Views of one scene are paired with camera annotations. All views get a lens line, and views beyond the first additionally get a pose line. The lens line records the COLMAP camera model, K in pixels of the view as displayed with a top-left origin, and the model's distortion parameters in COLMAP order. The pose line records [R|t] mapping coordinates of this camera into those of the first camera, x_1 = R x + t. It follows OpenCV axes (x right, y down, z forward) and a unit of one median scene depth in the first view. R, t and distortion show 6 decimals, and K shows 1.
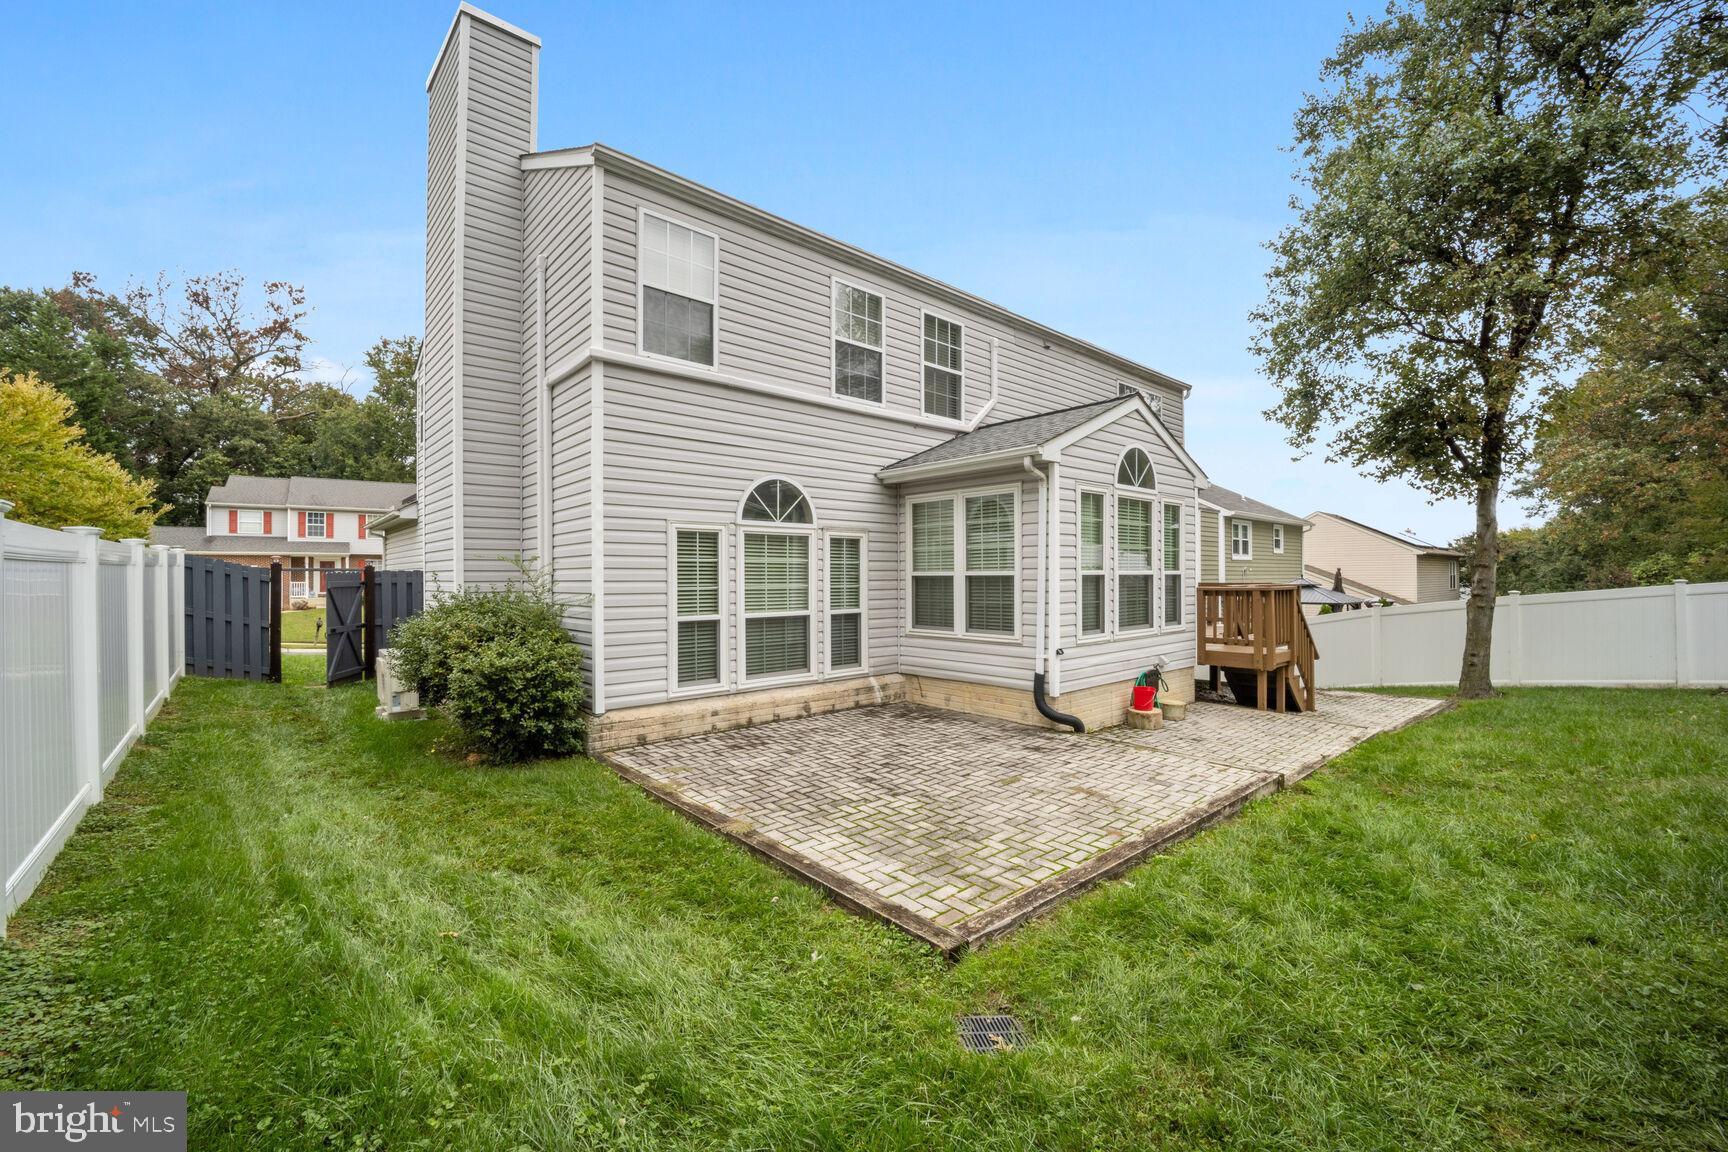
lens RADIAL K [[701.4, 0, 853.5], [0, 701.4, 574.3], [0, 0, 1]] dist [-0.003921, -0.001145]
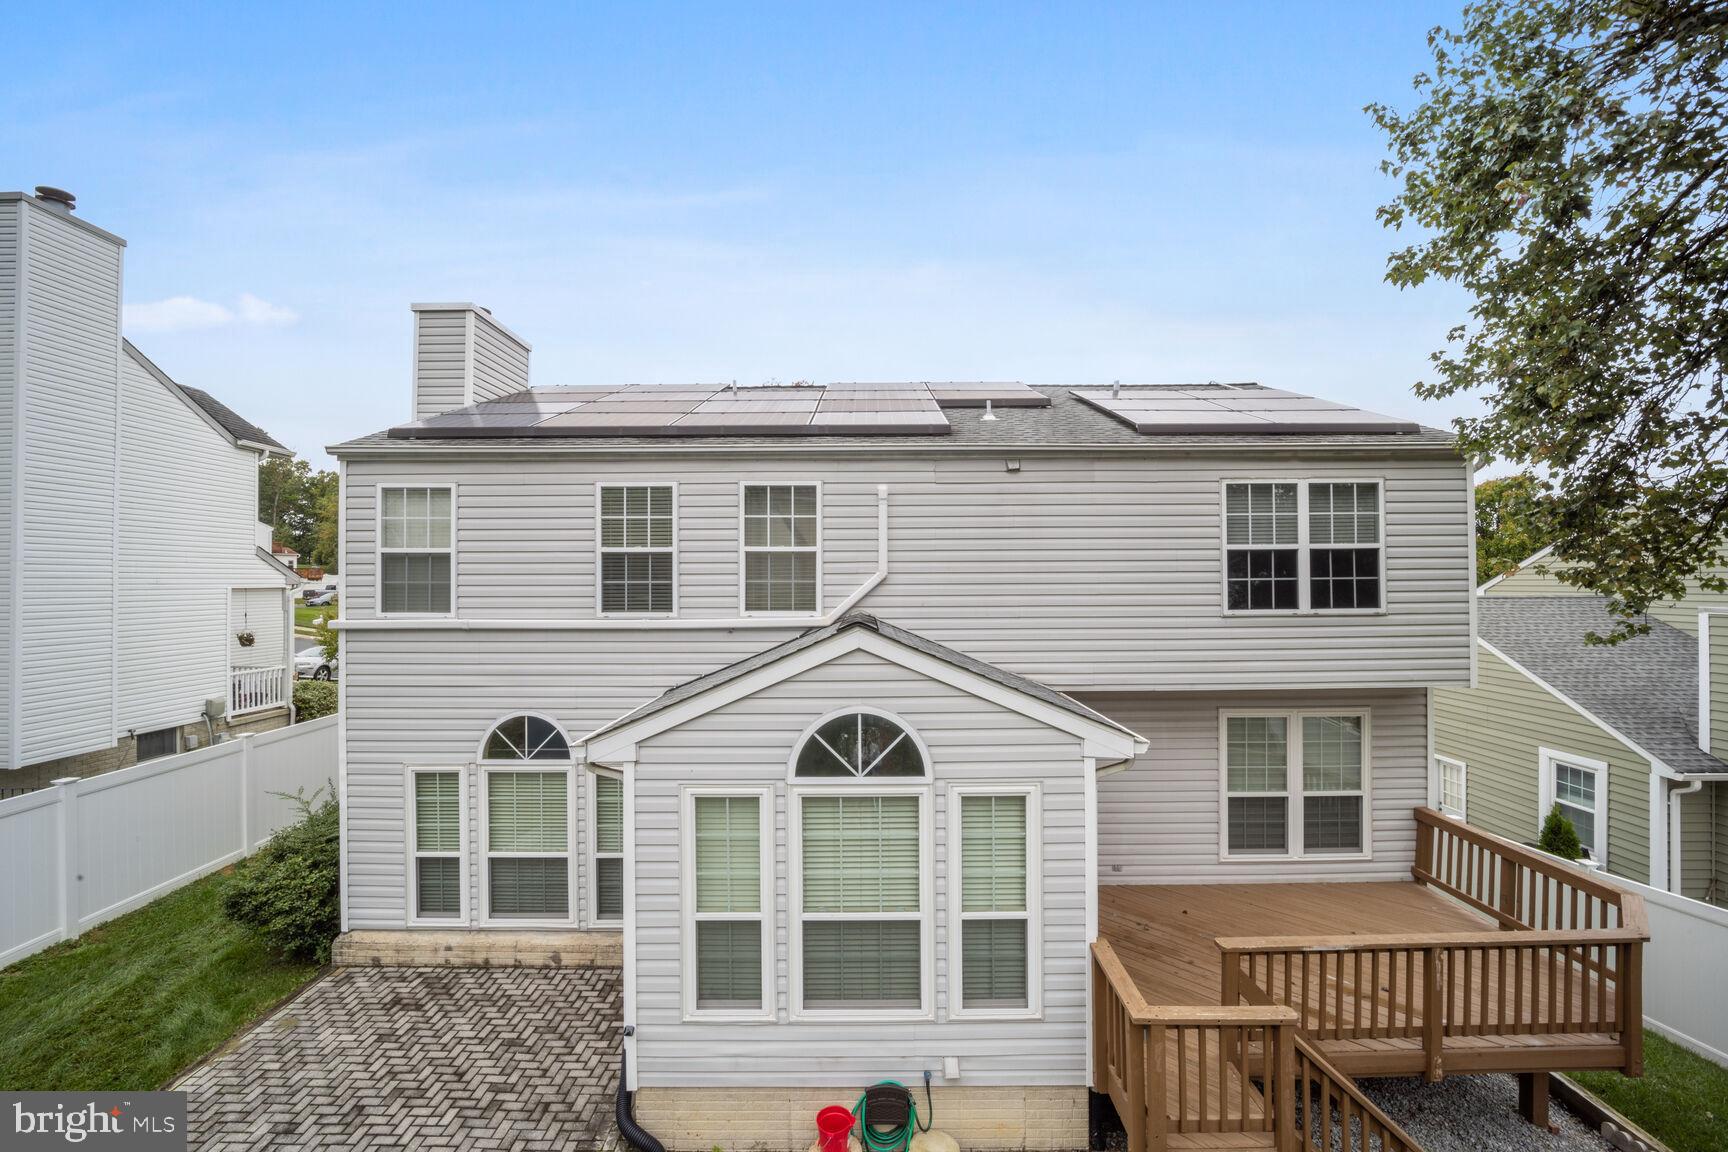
lens RADIAL K [[701.4, 0, 864.1], [0, 701.4, 583.4], [0, 0, 1]] dist [-0.003921, -0.001145]
pose [[0.742197, -0.000989, -0.670181, 0.890334], [0.004849, 0.999981, 0.003895, -0.320582], [0.670164, -0.006140, 0.742188, 0.603439]]
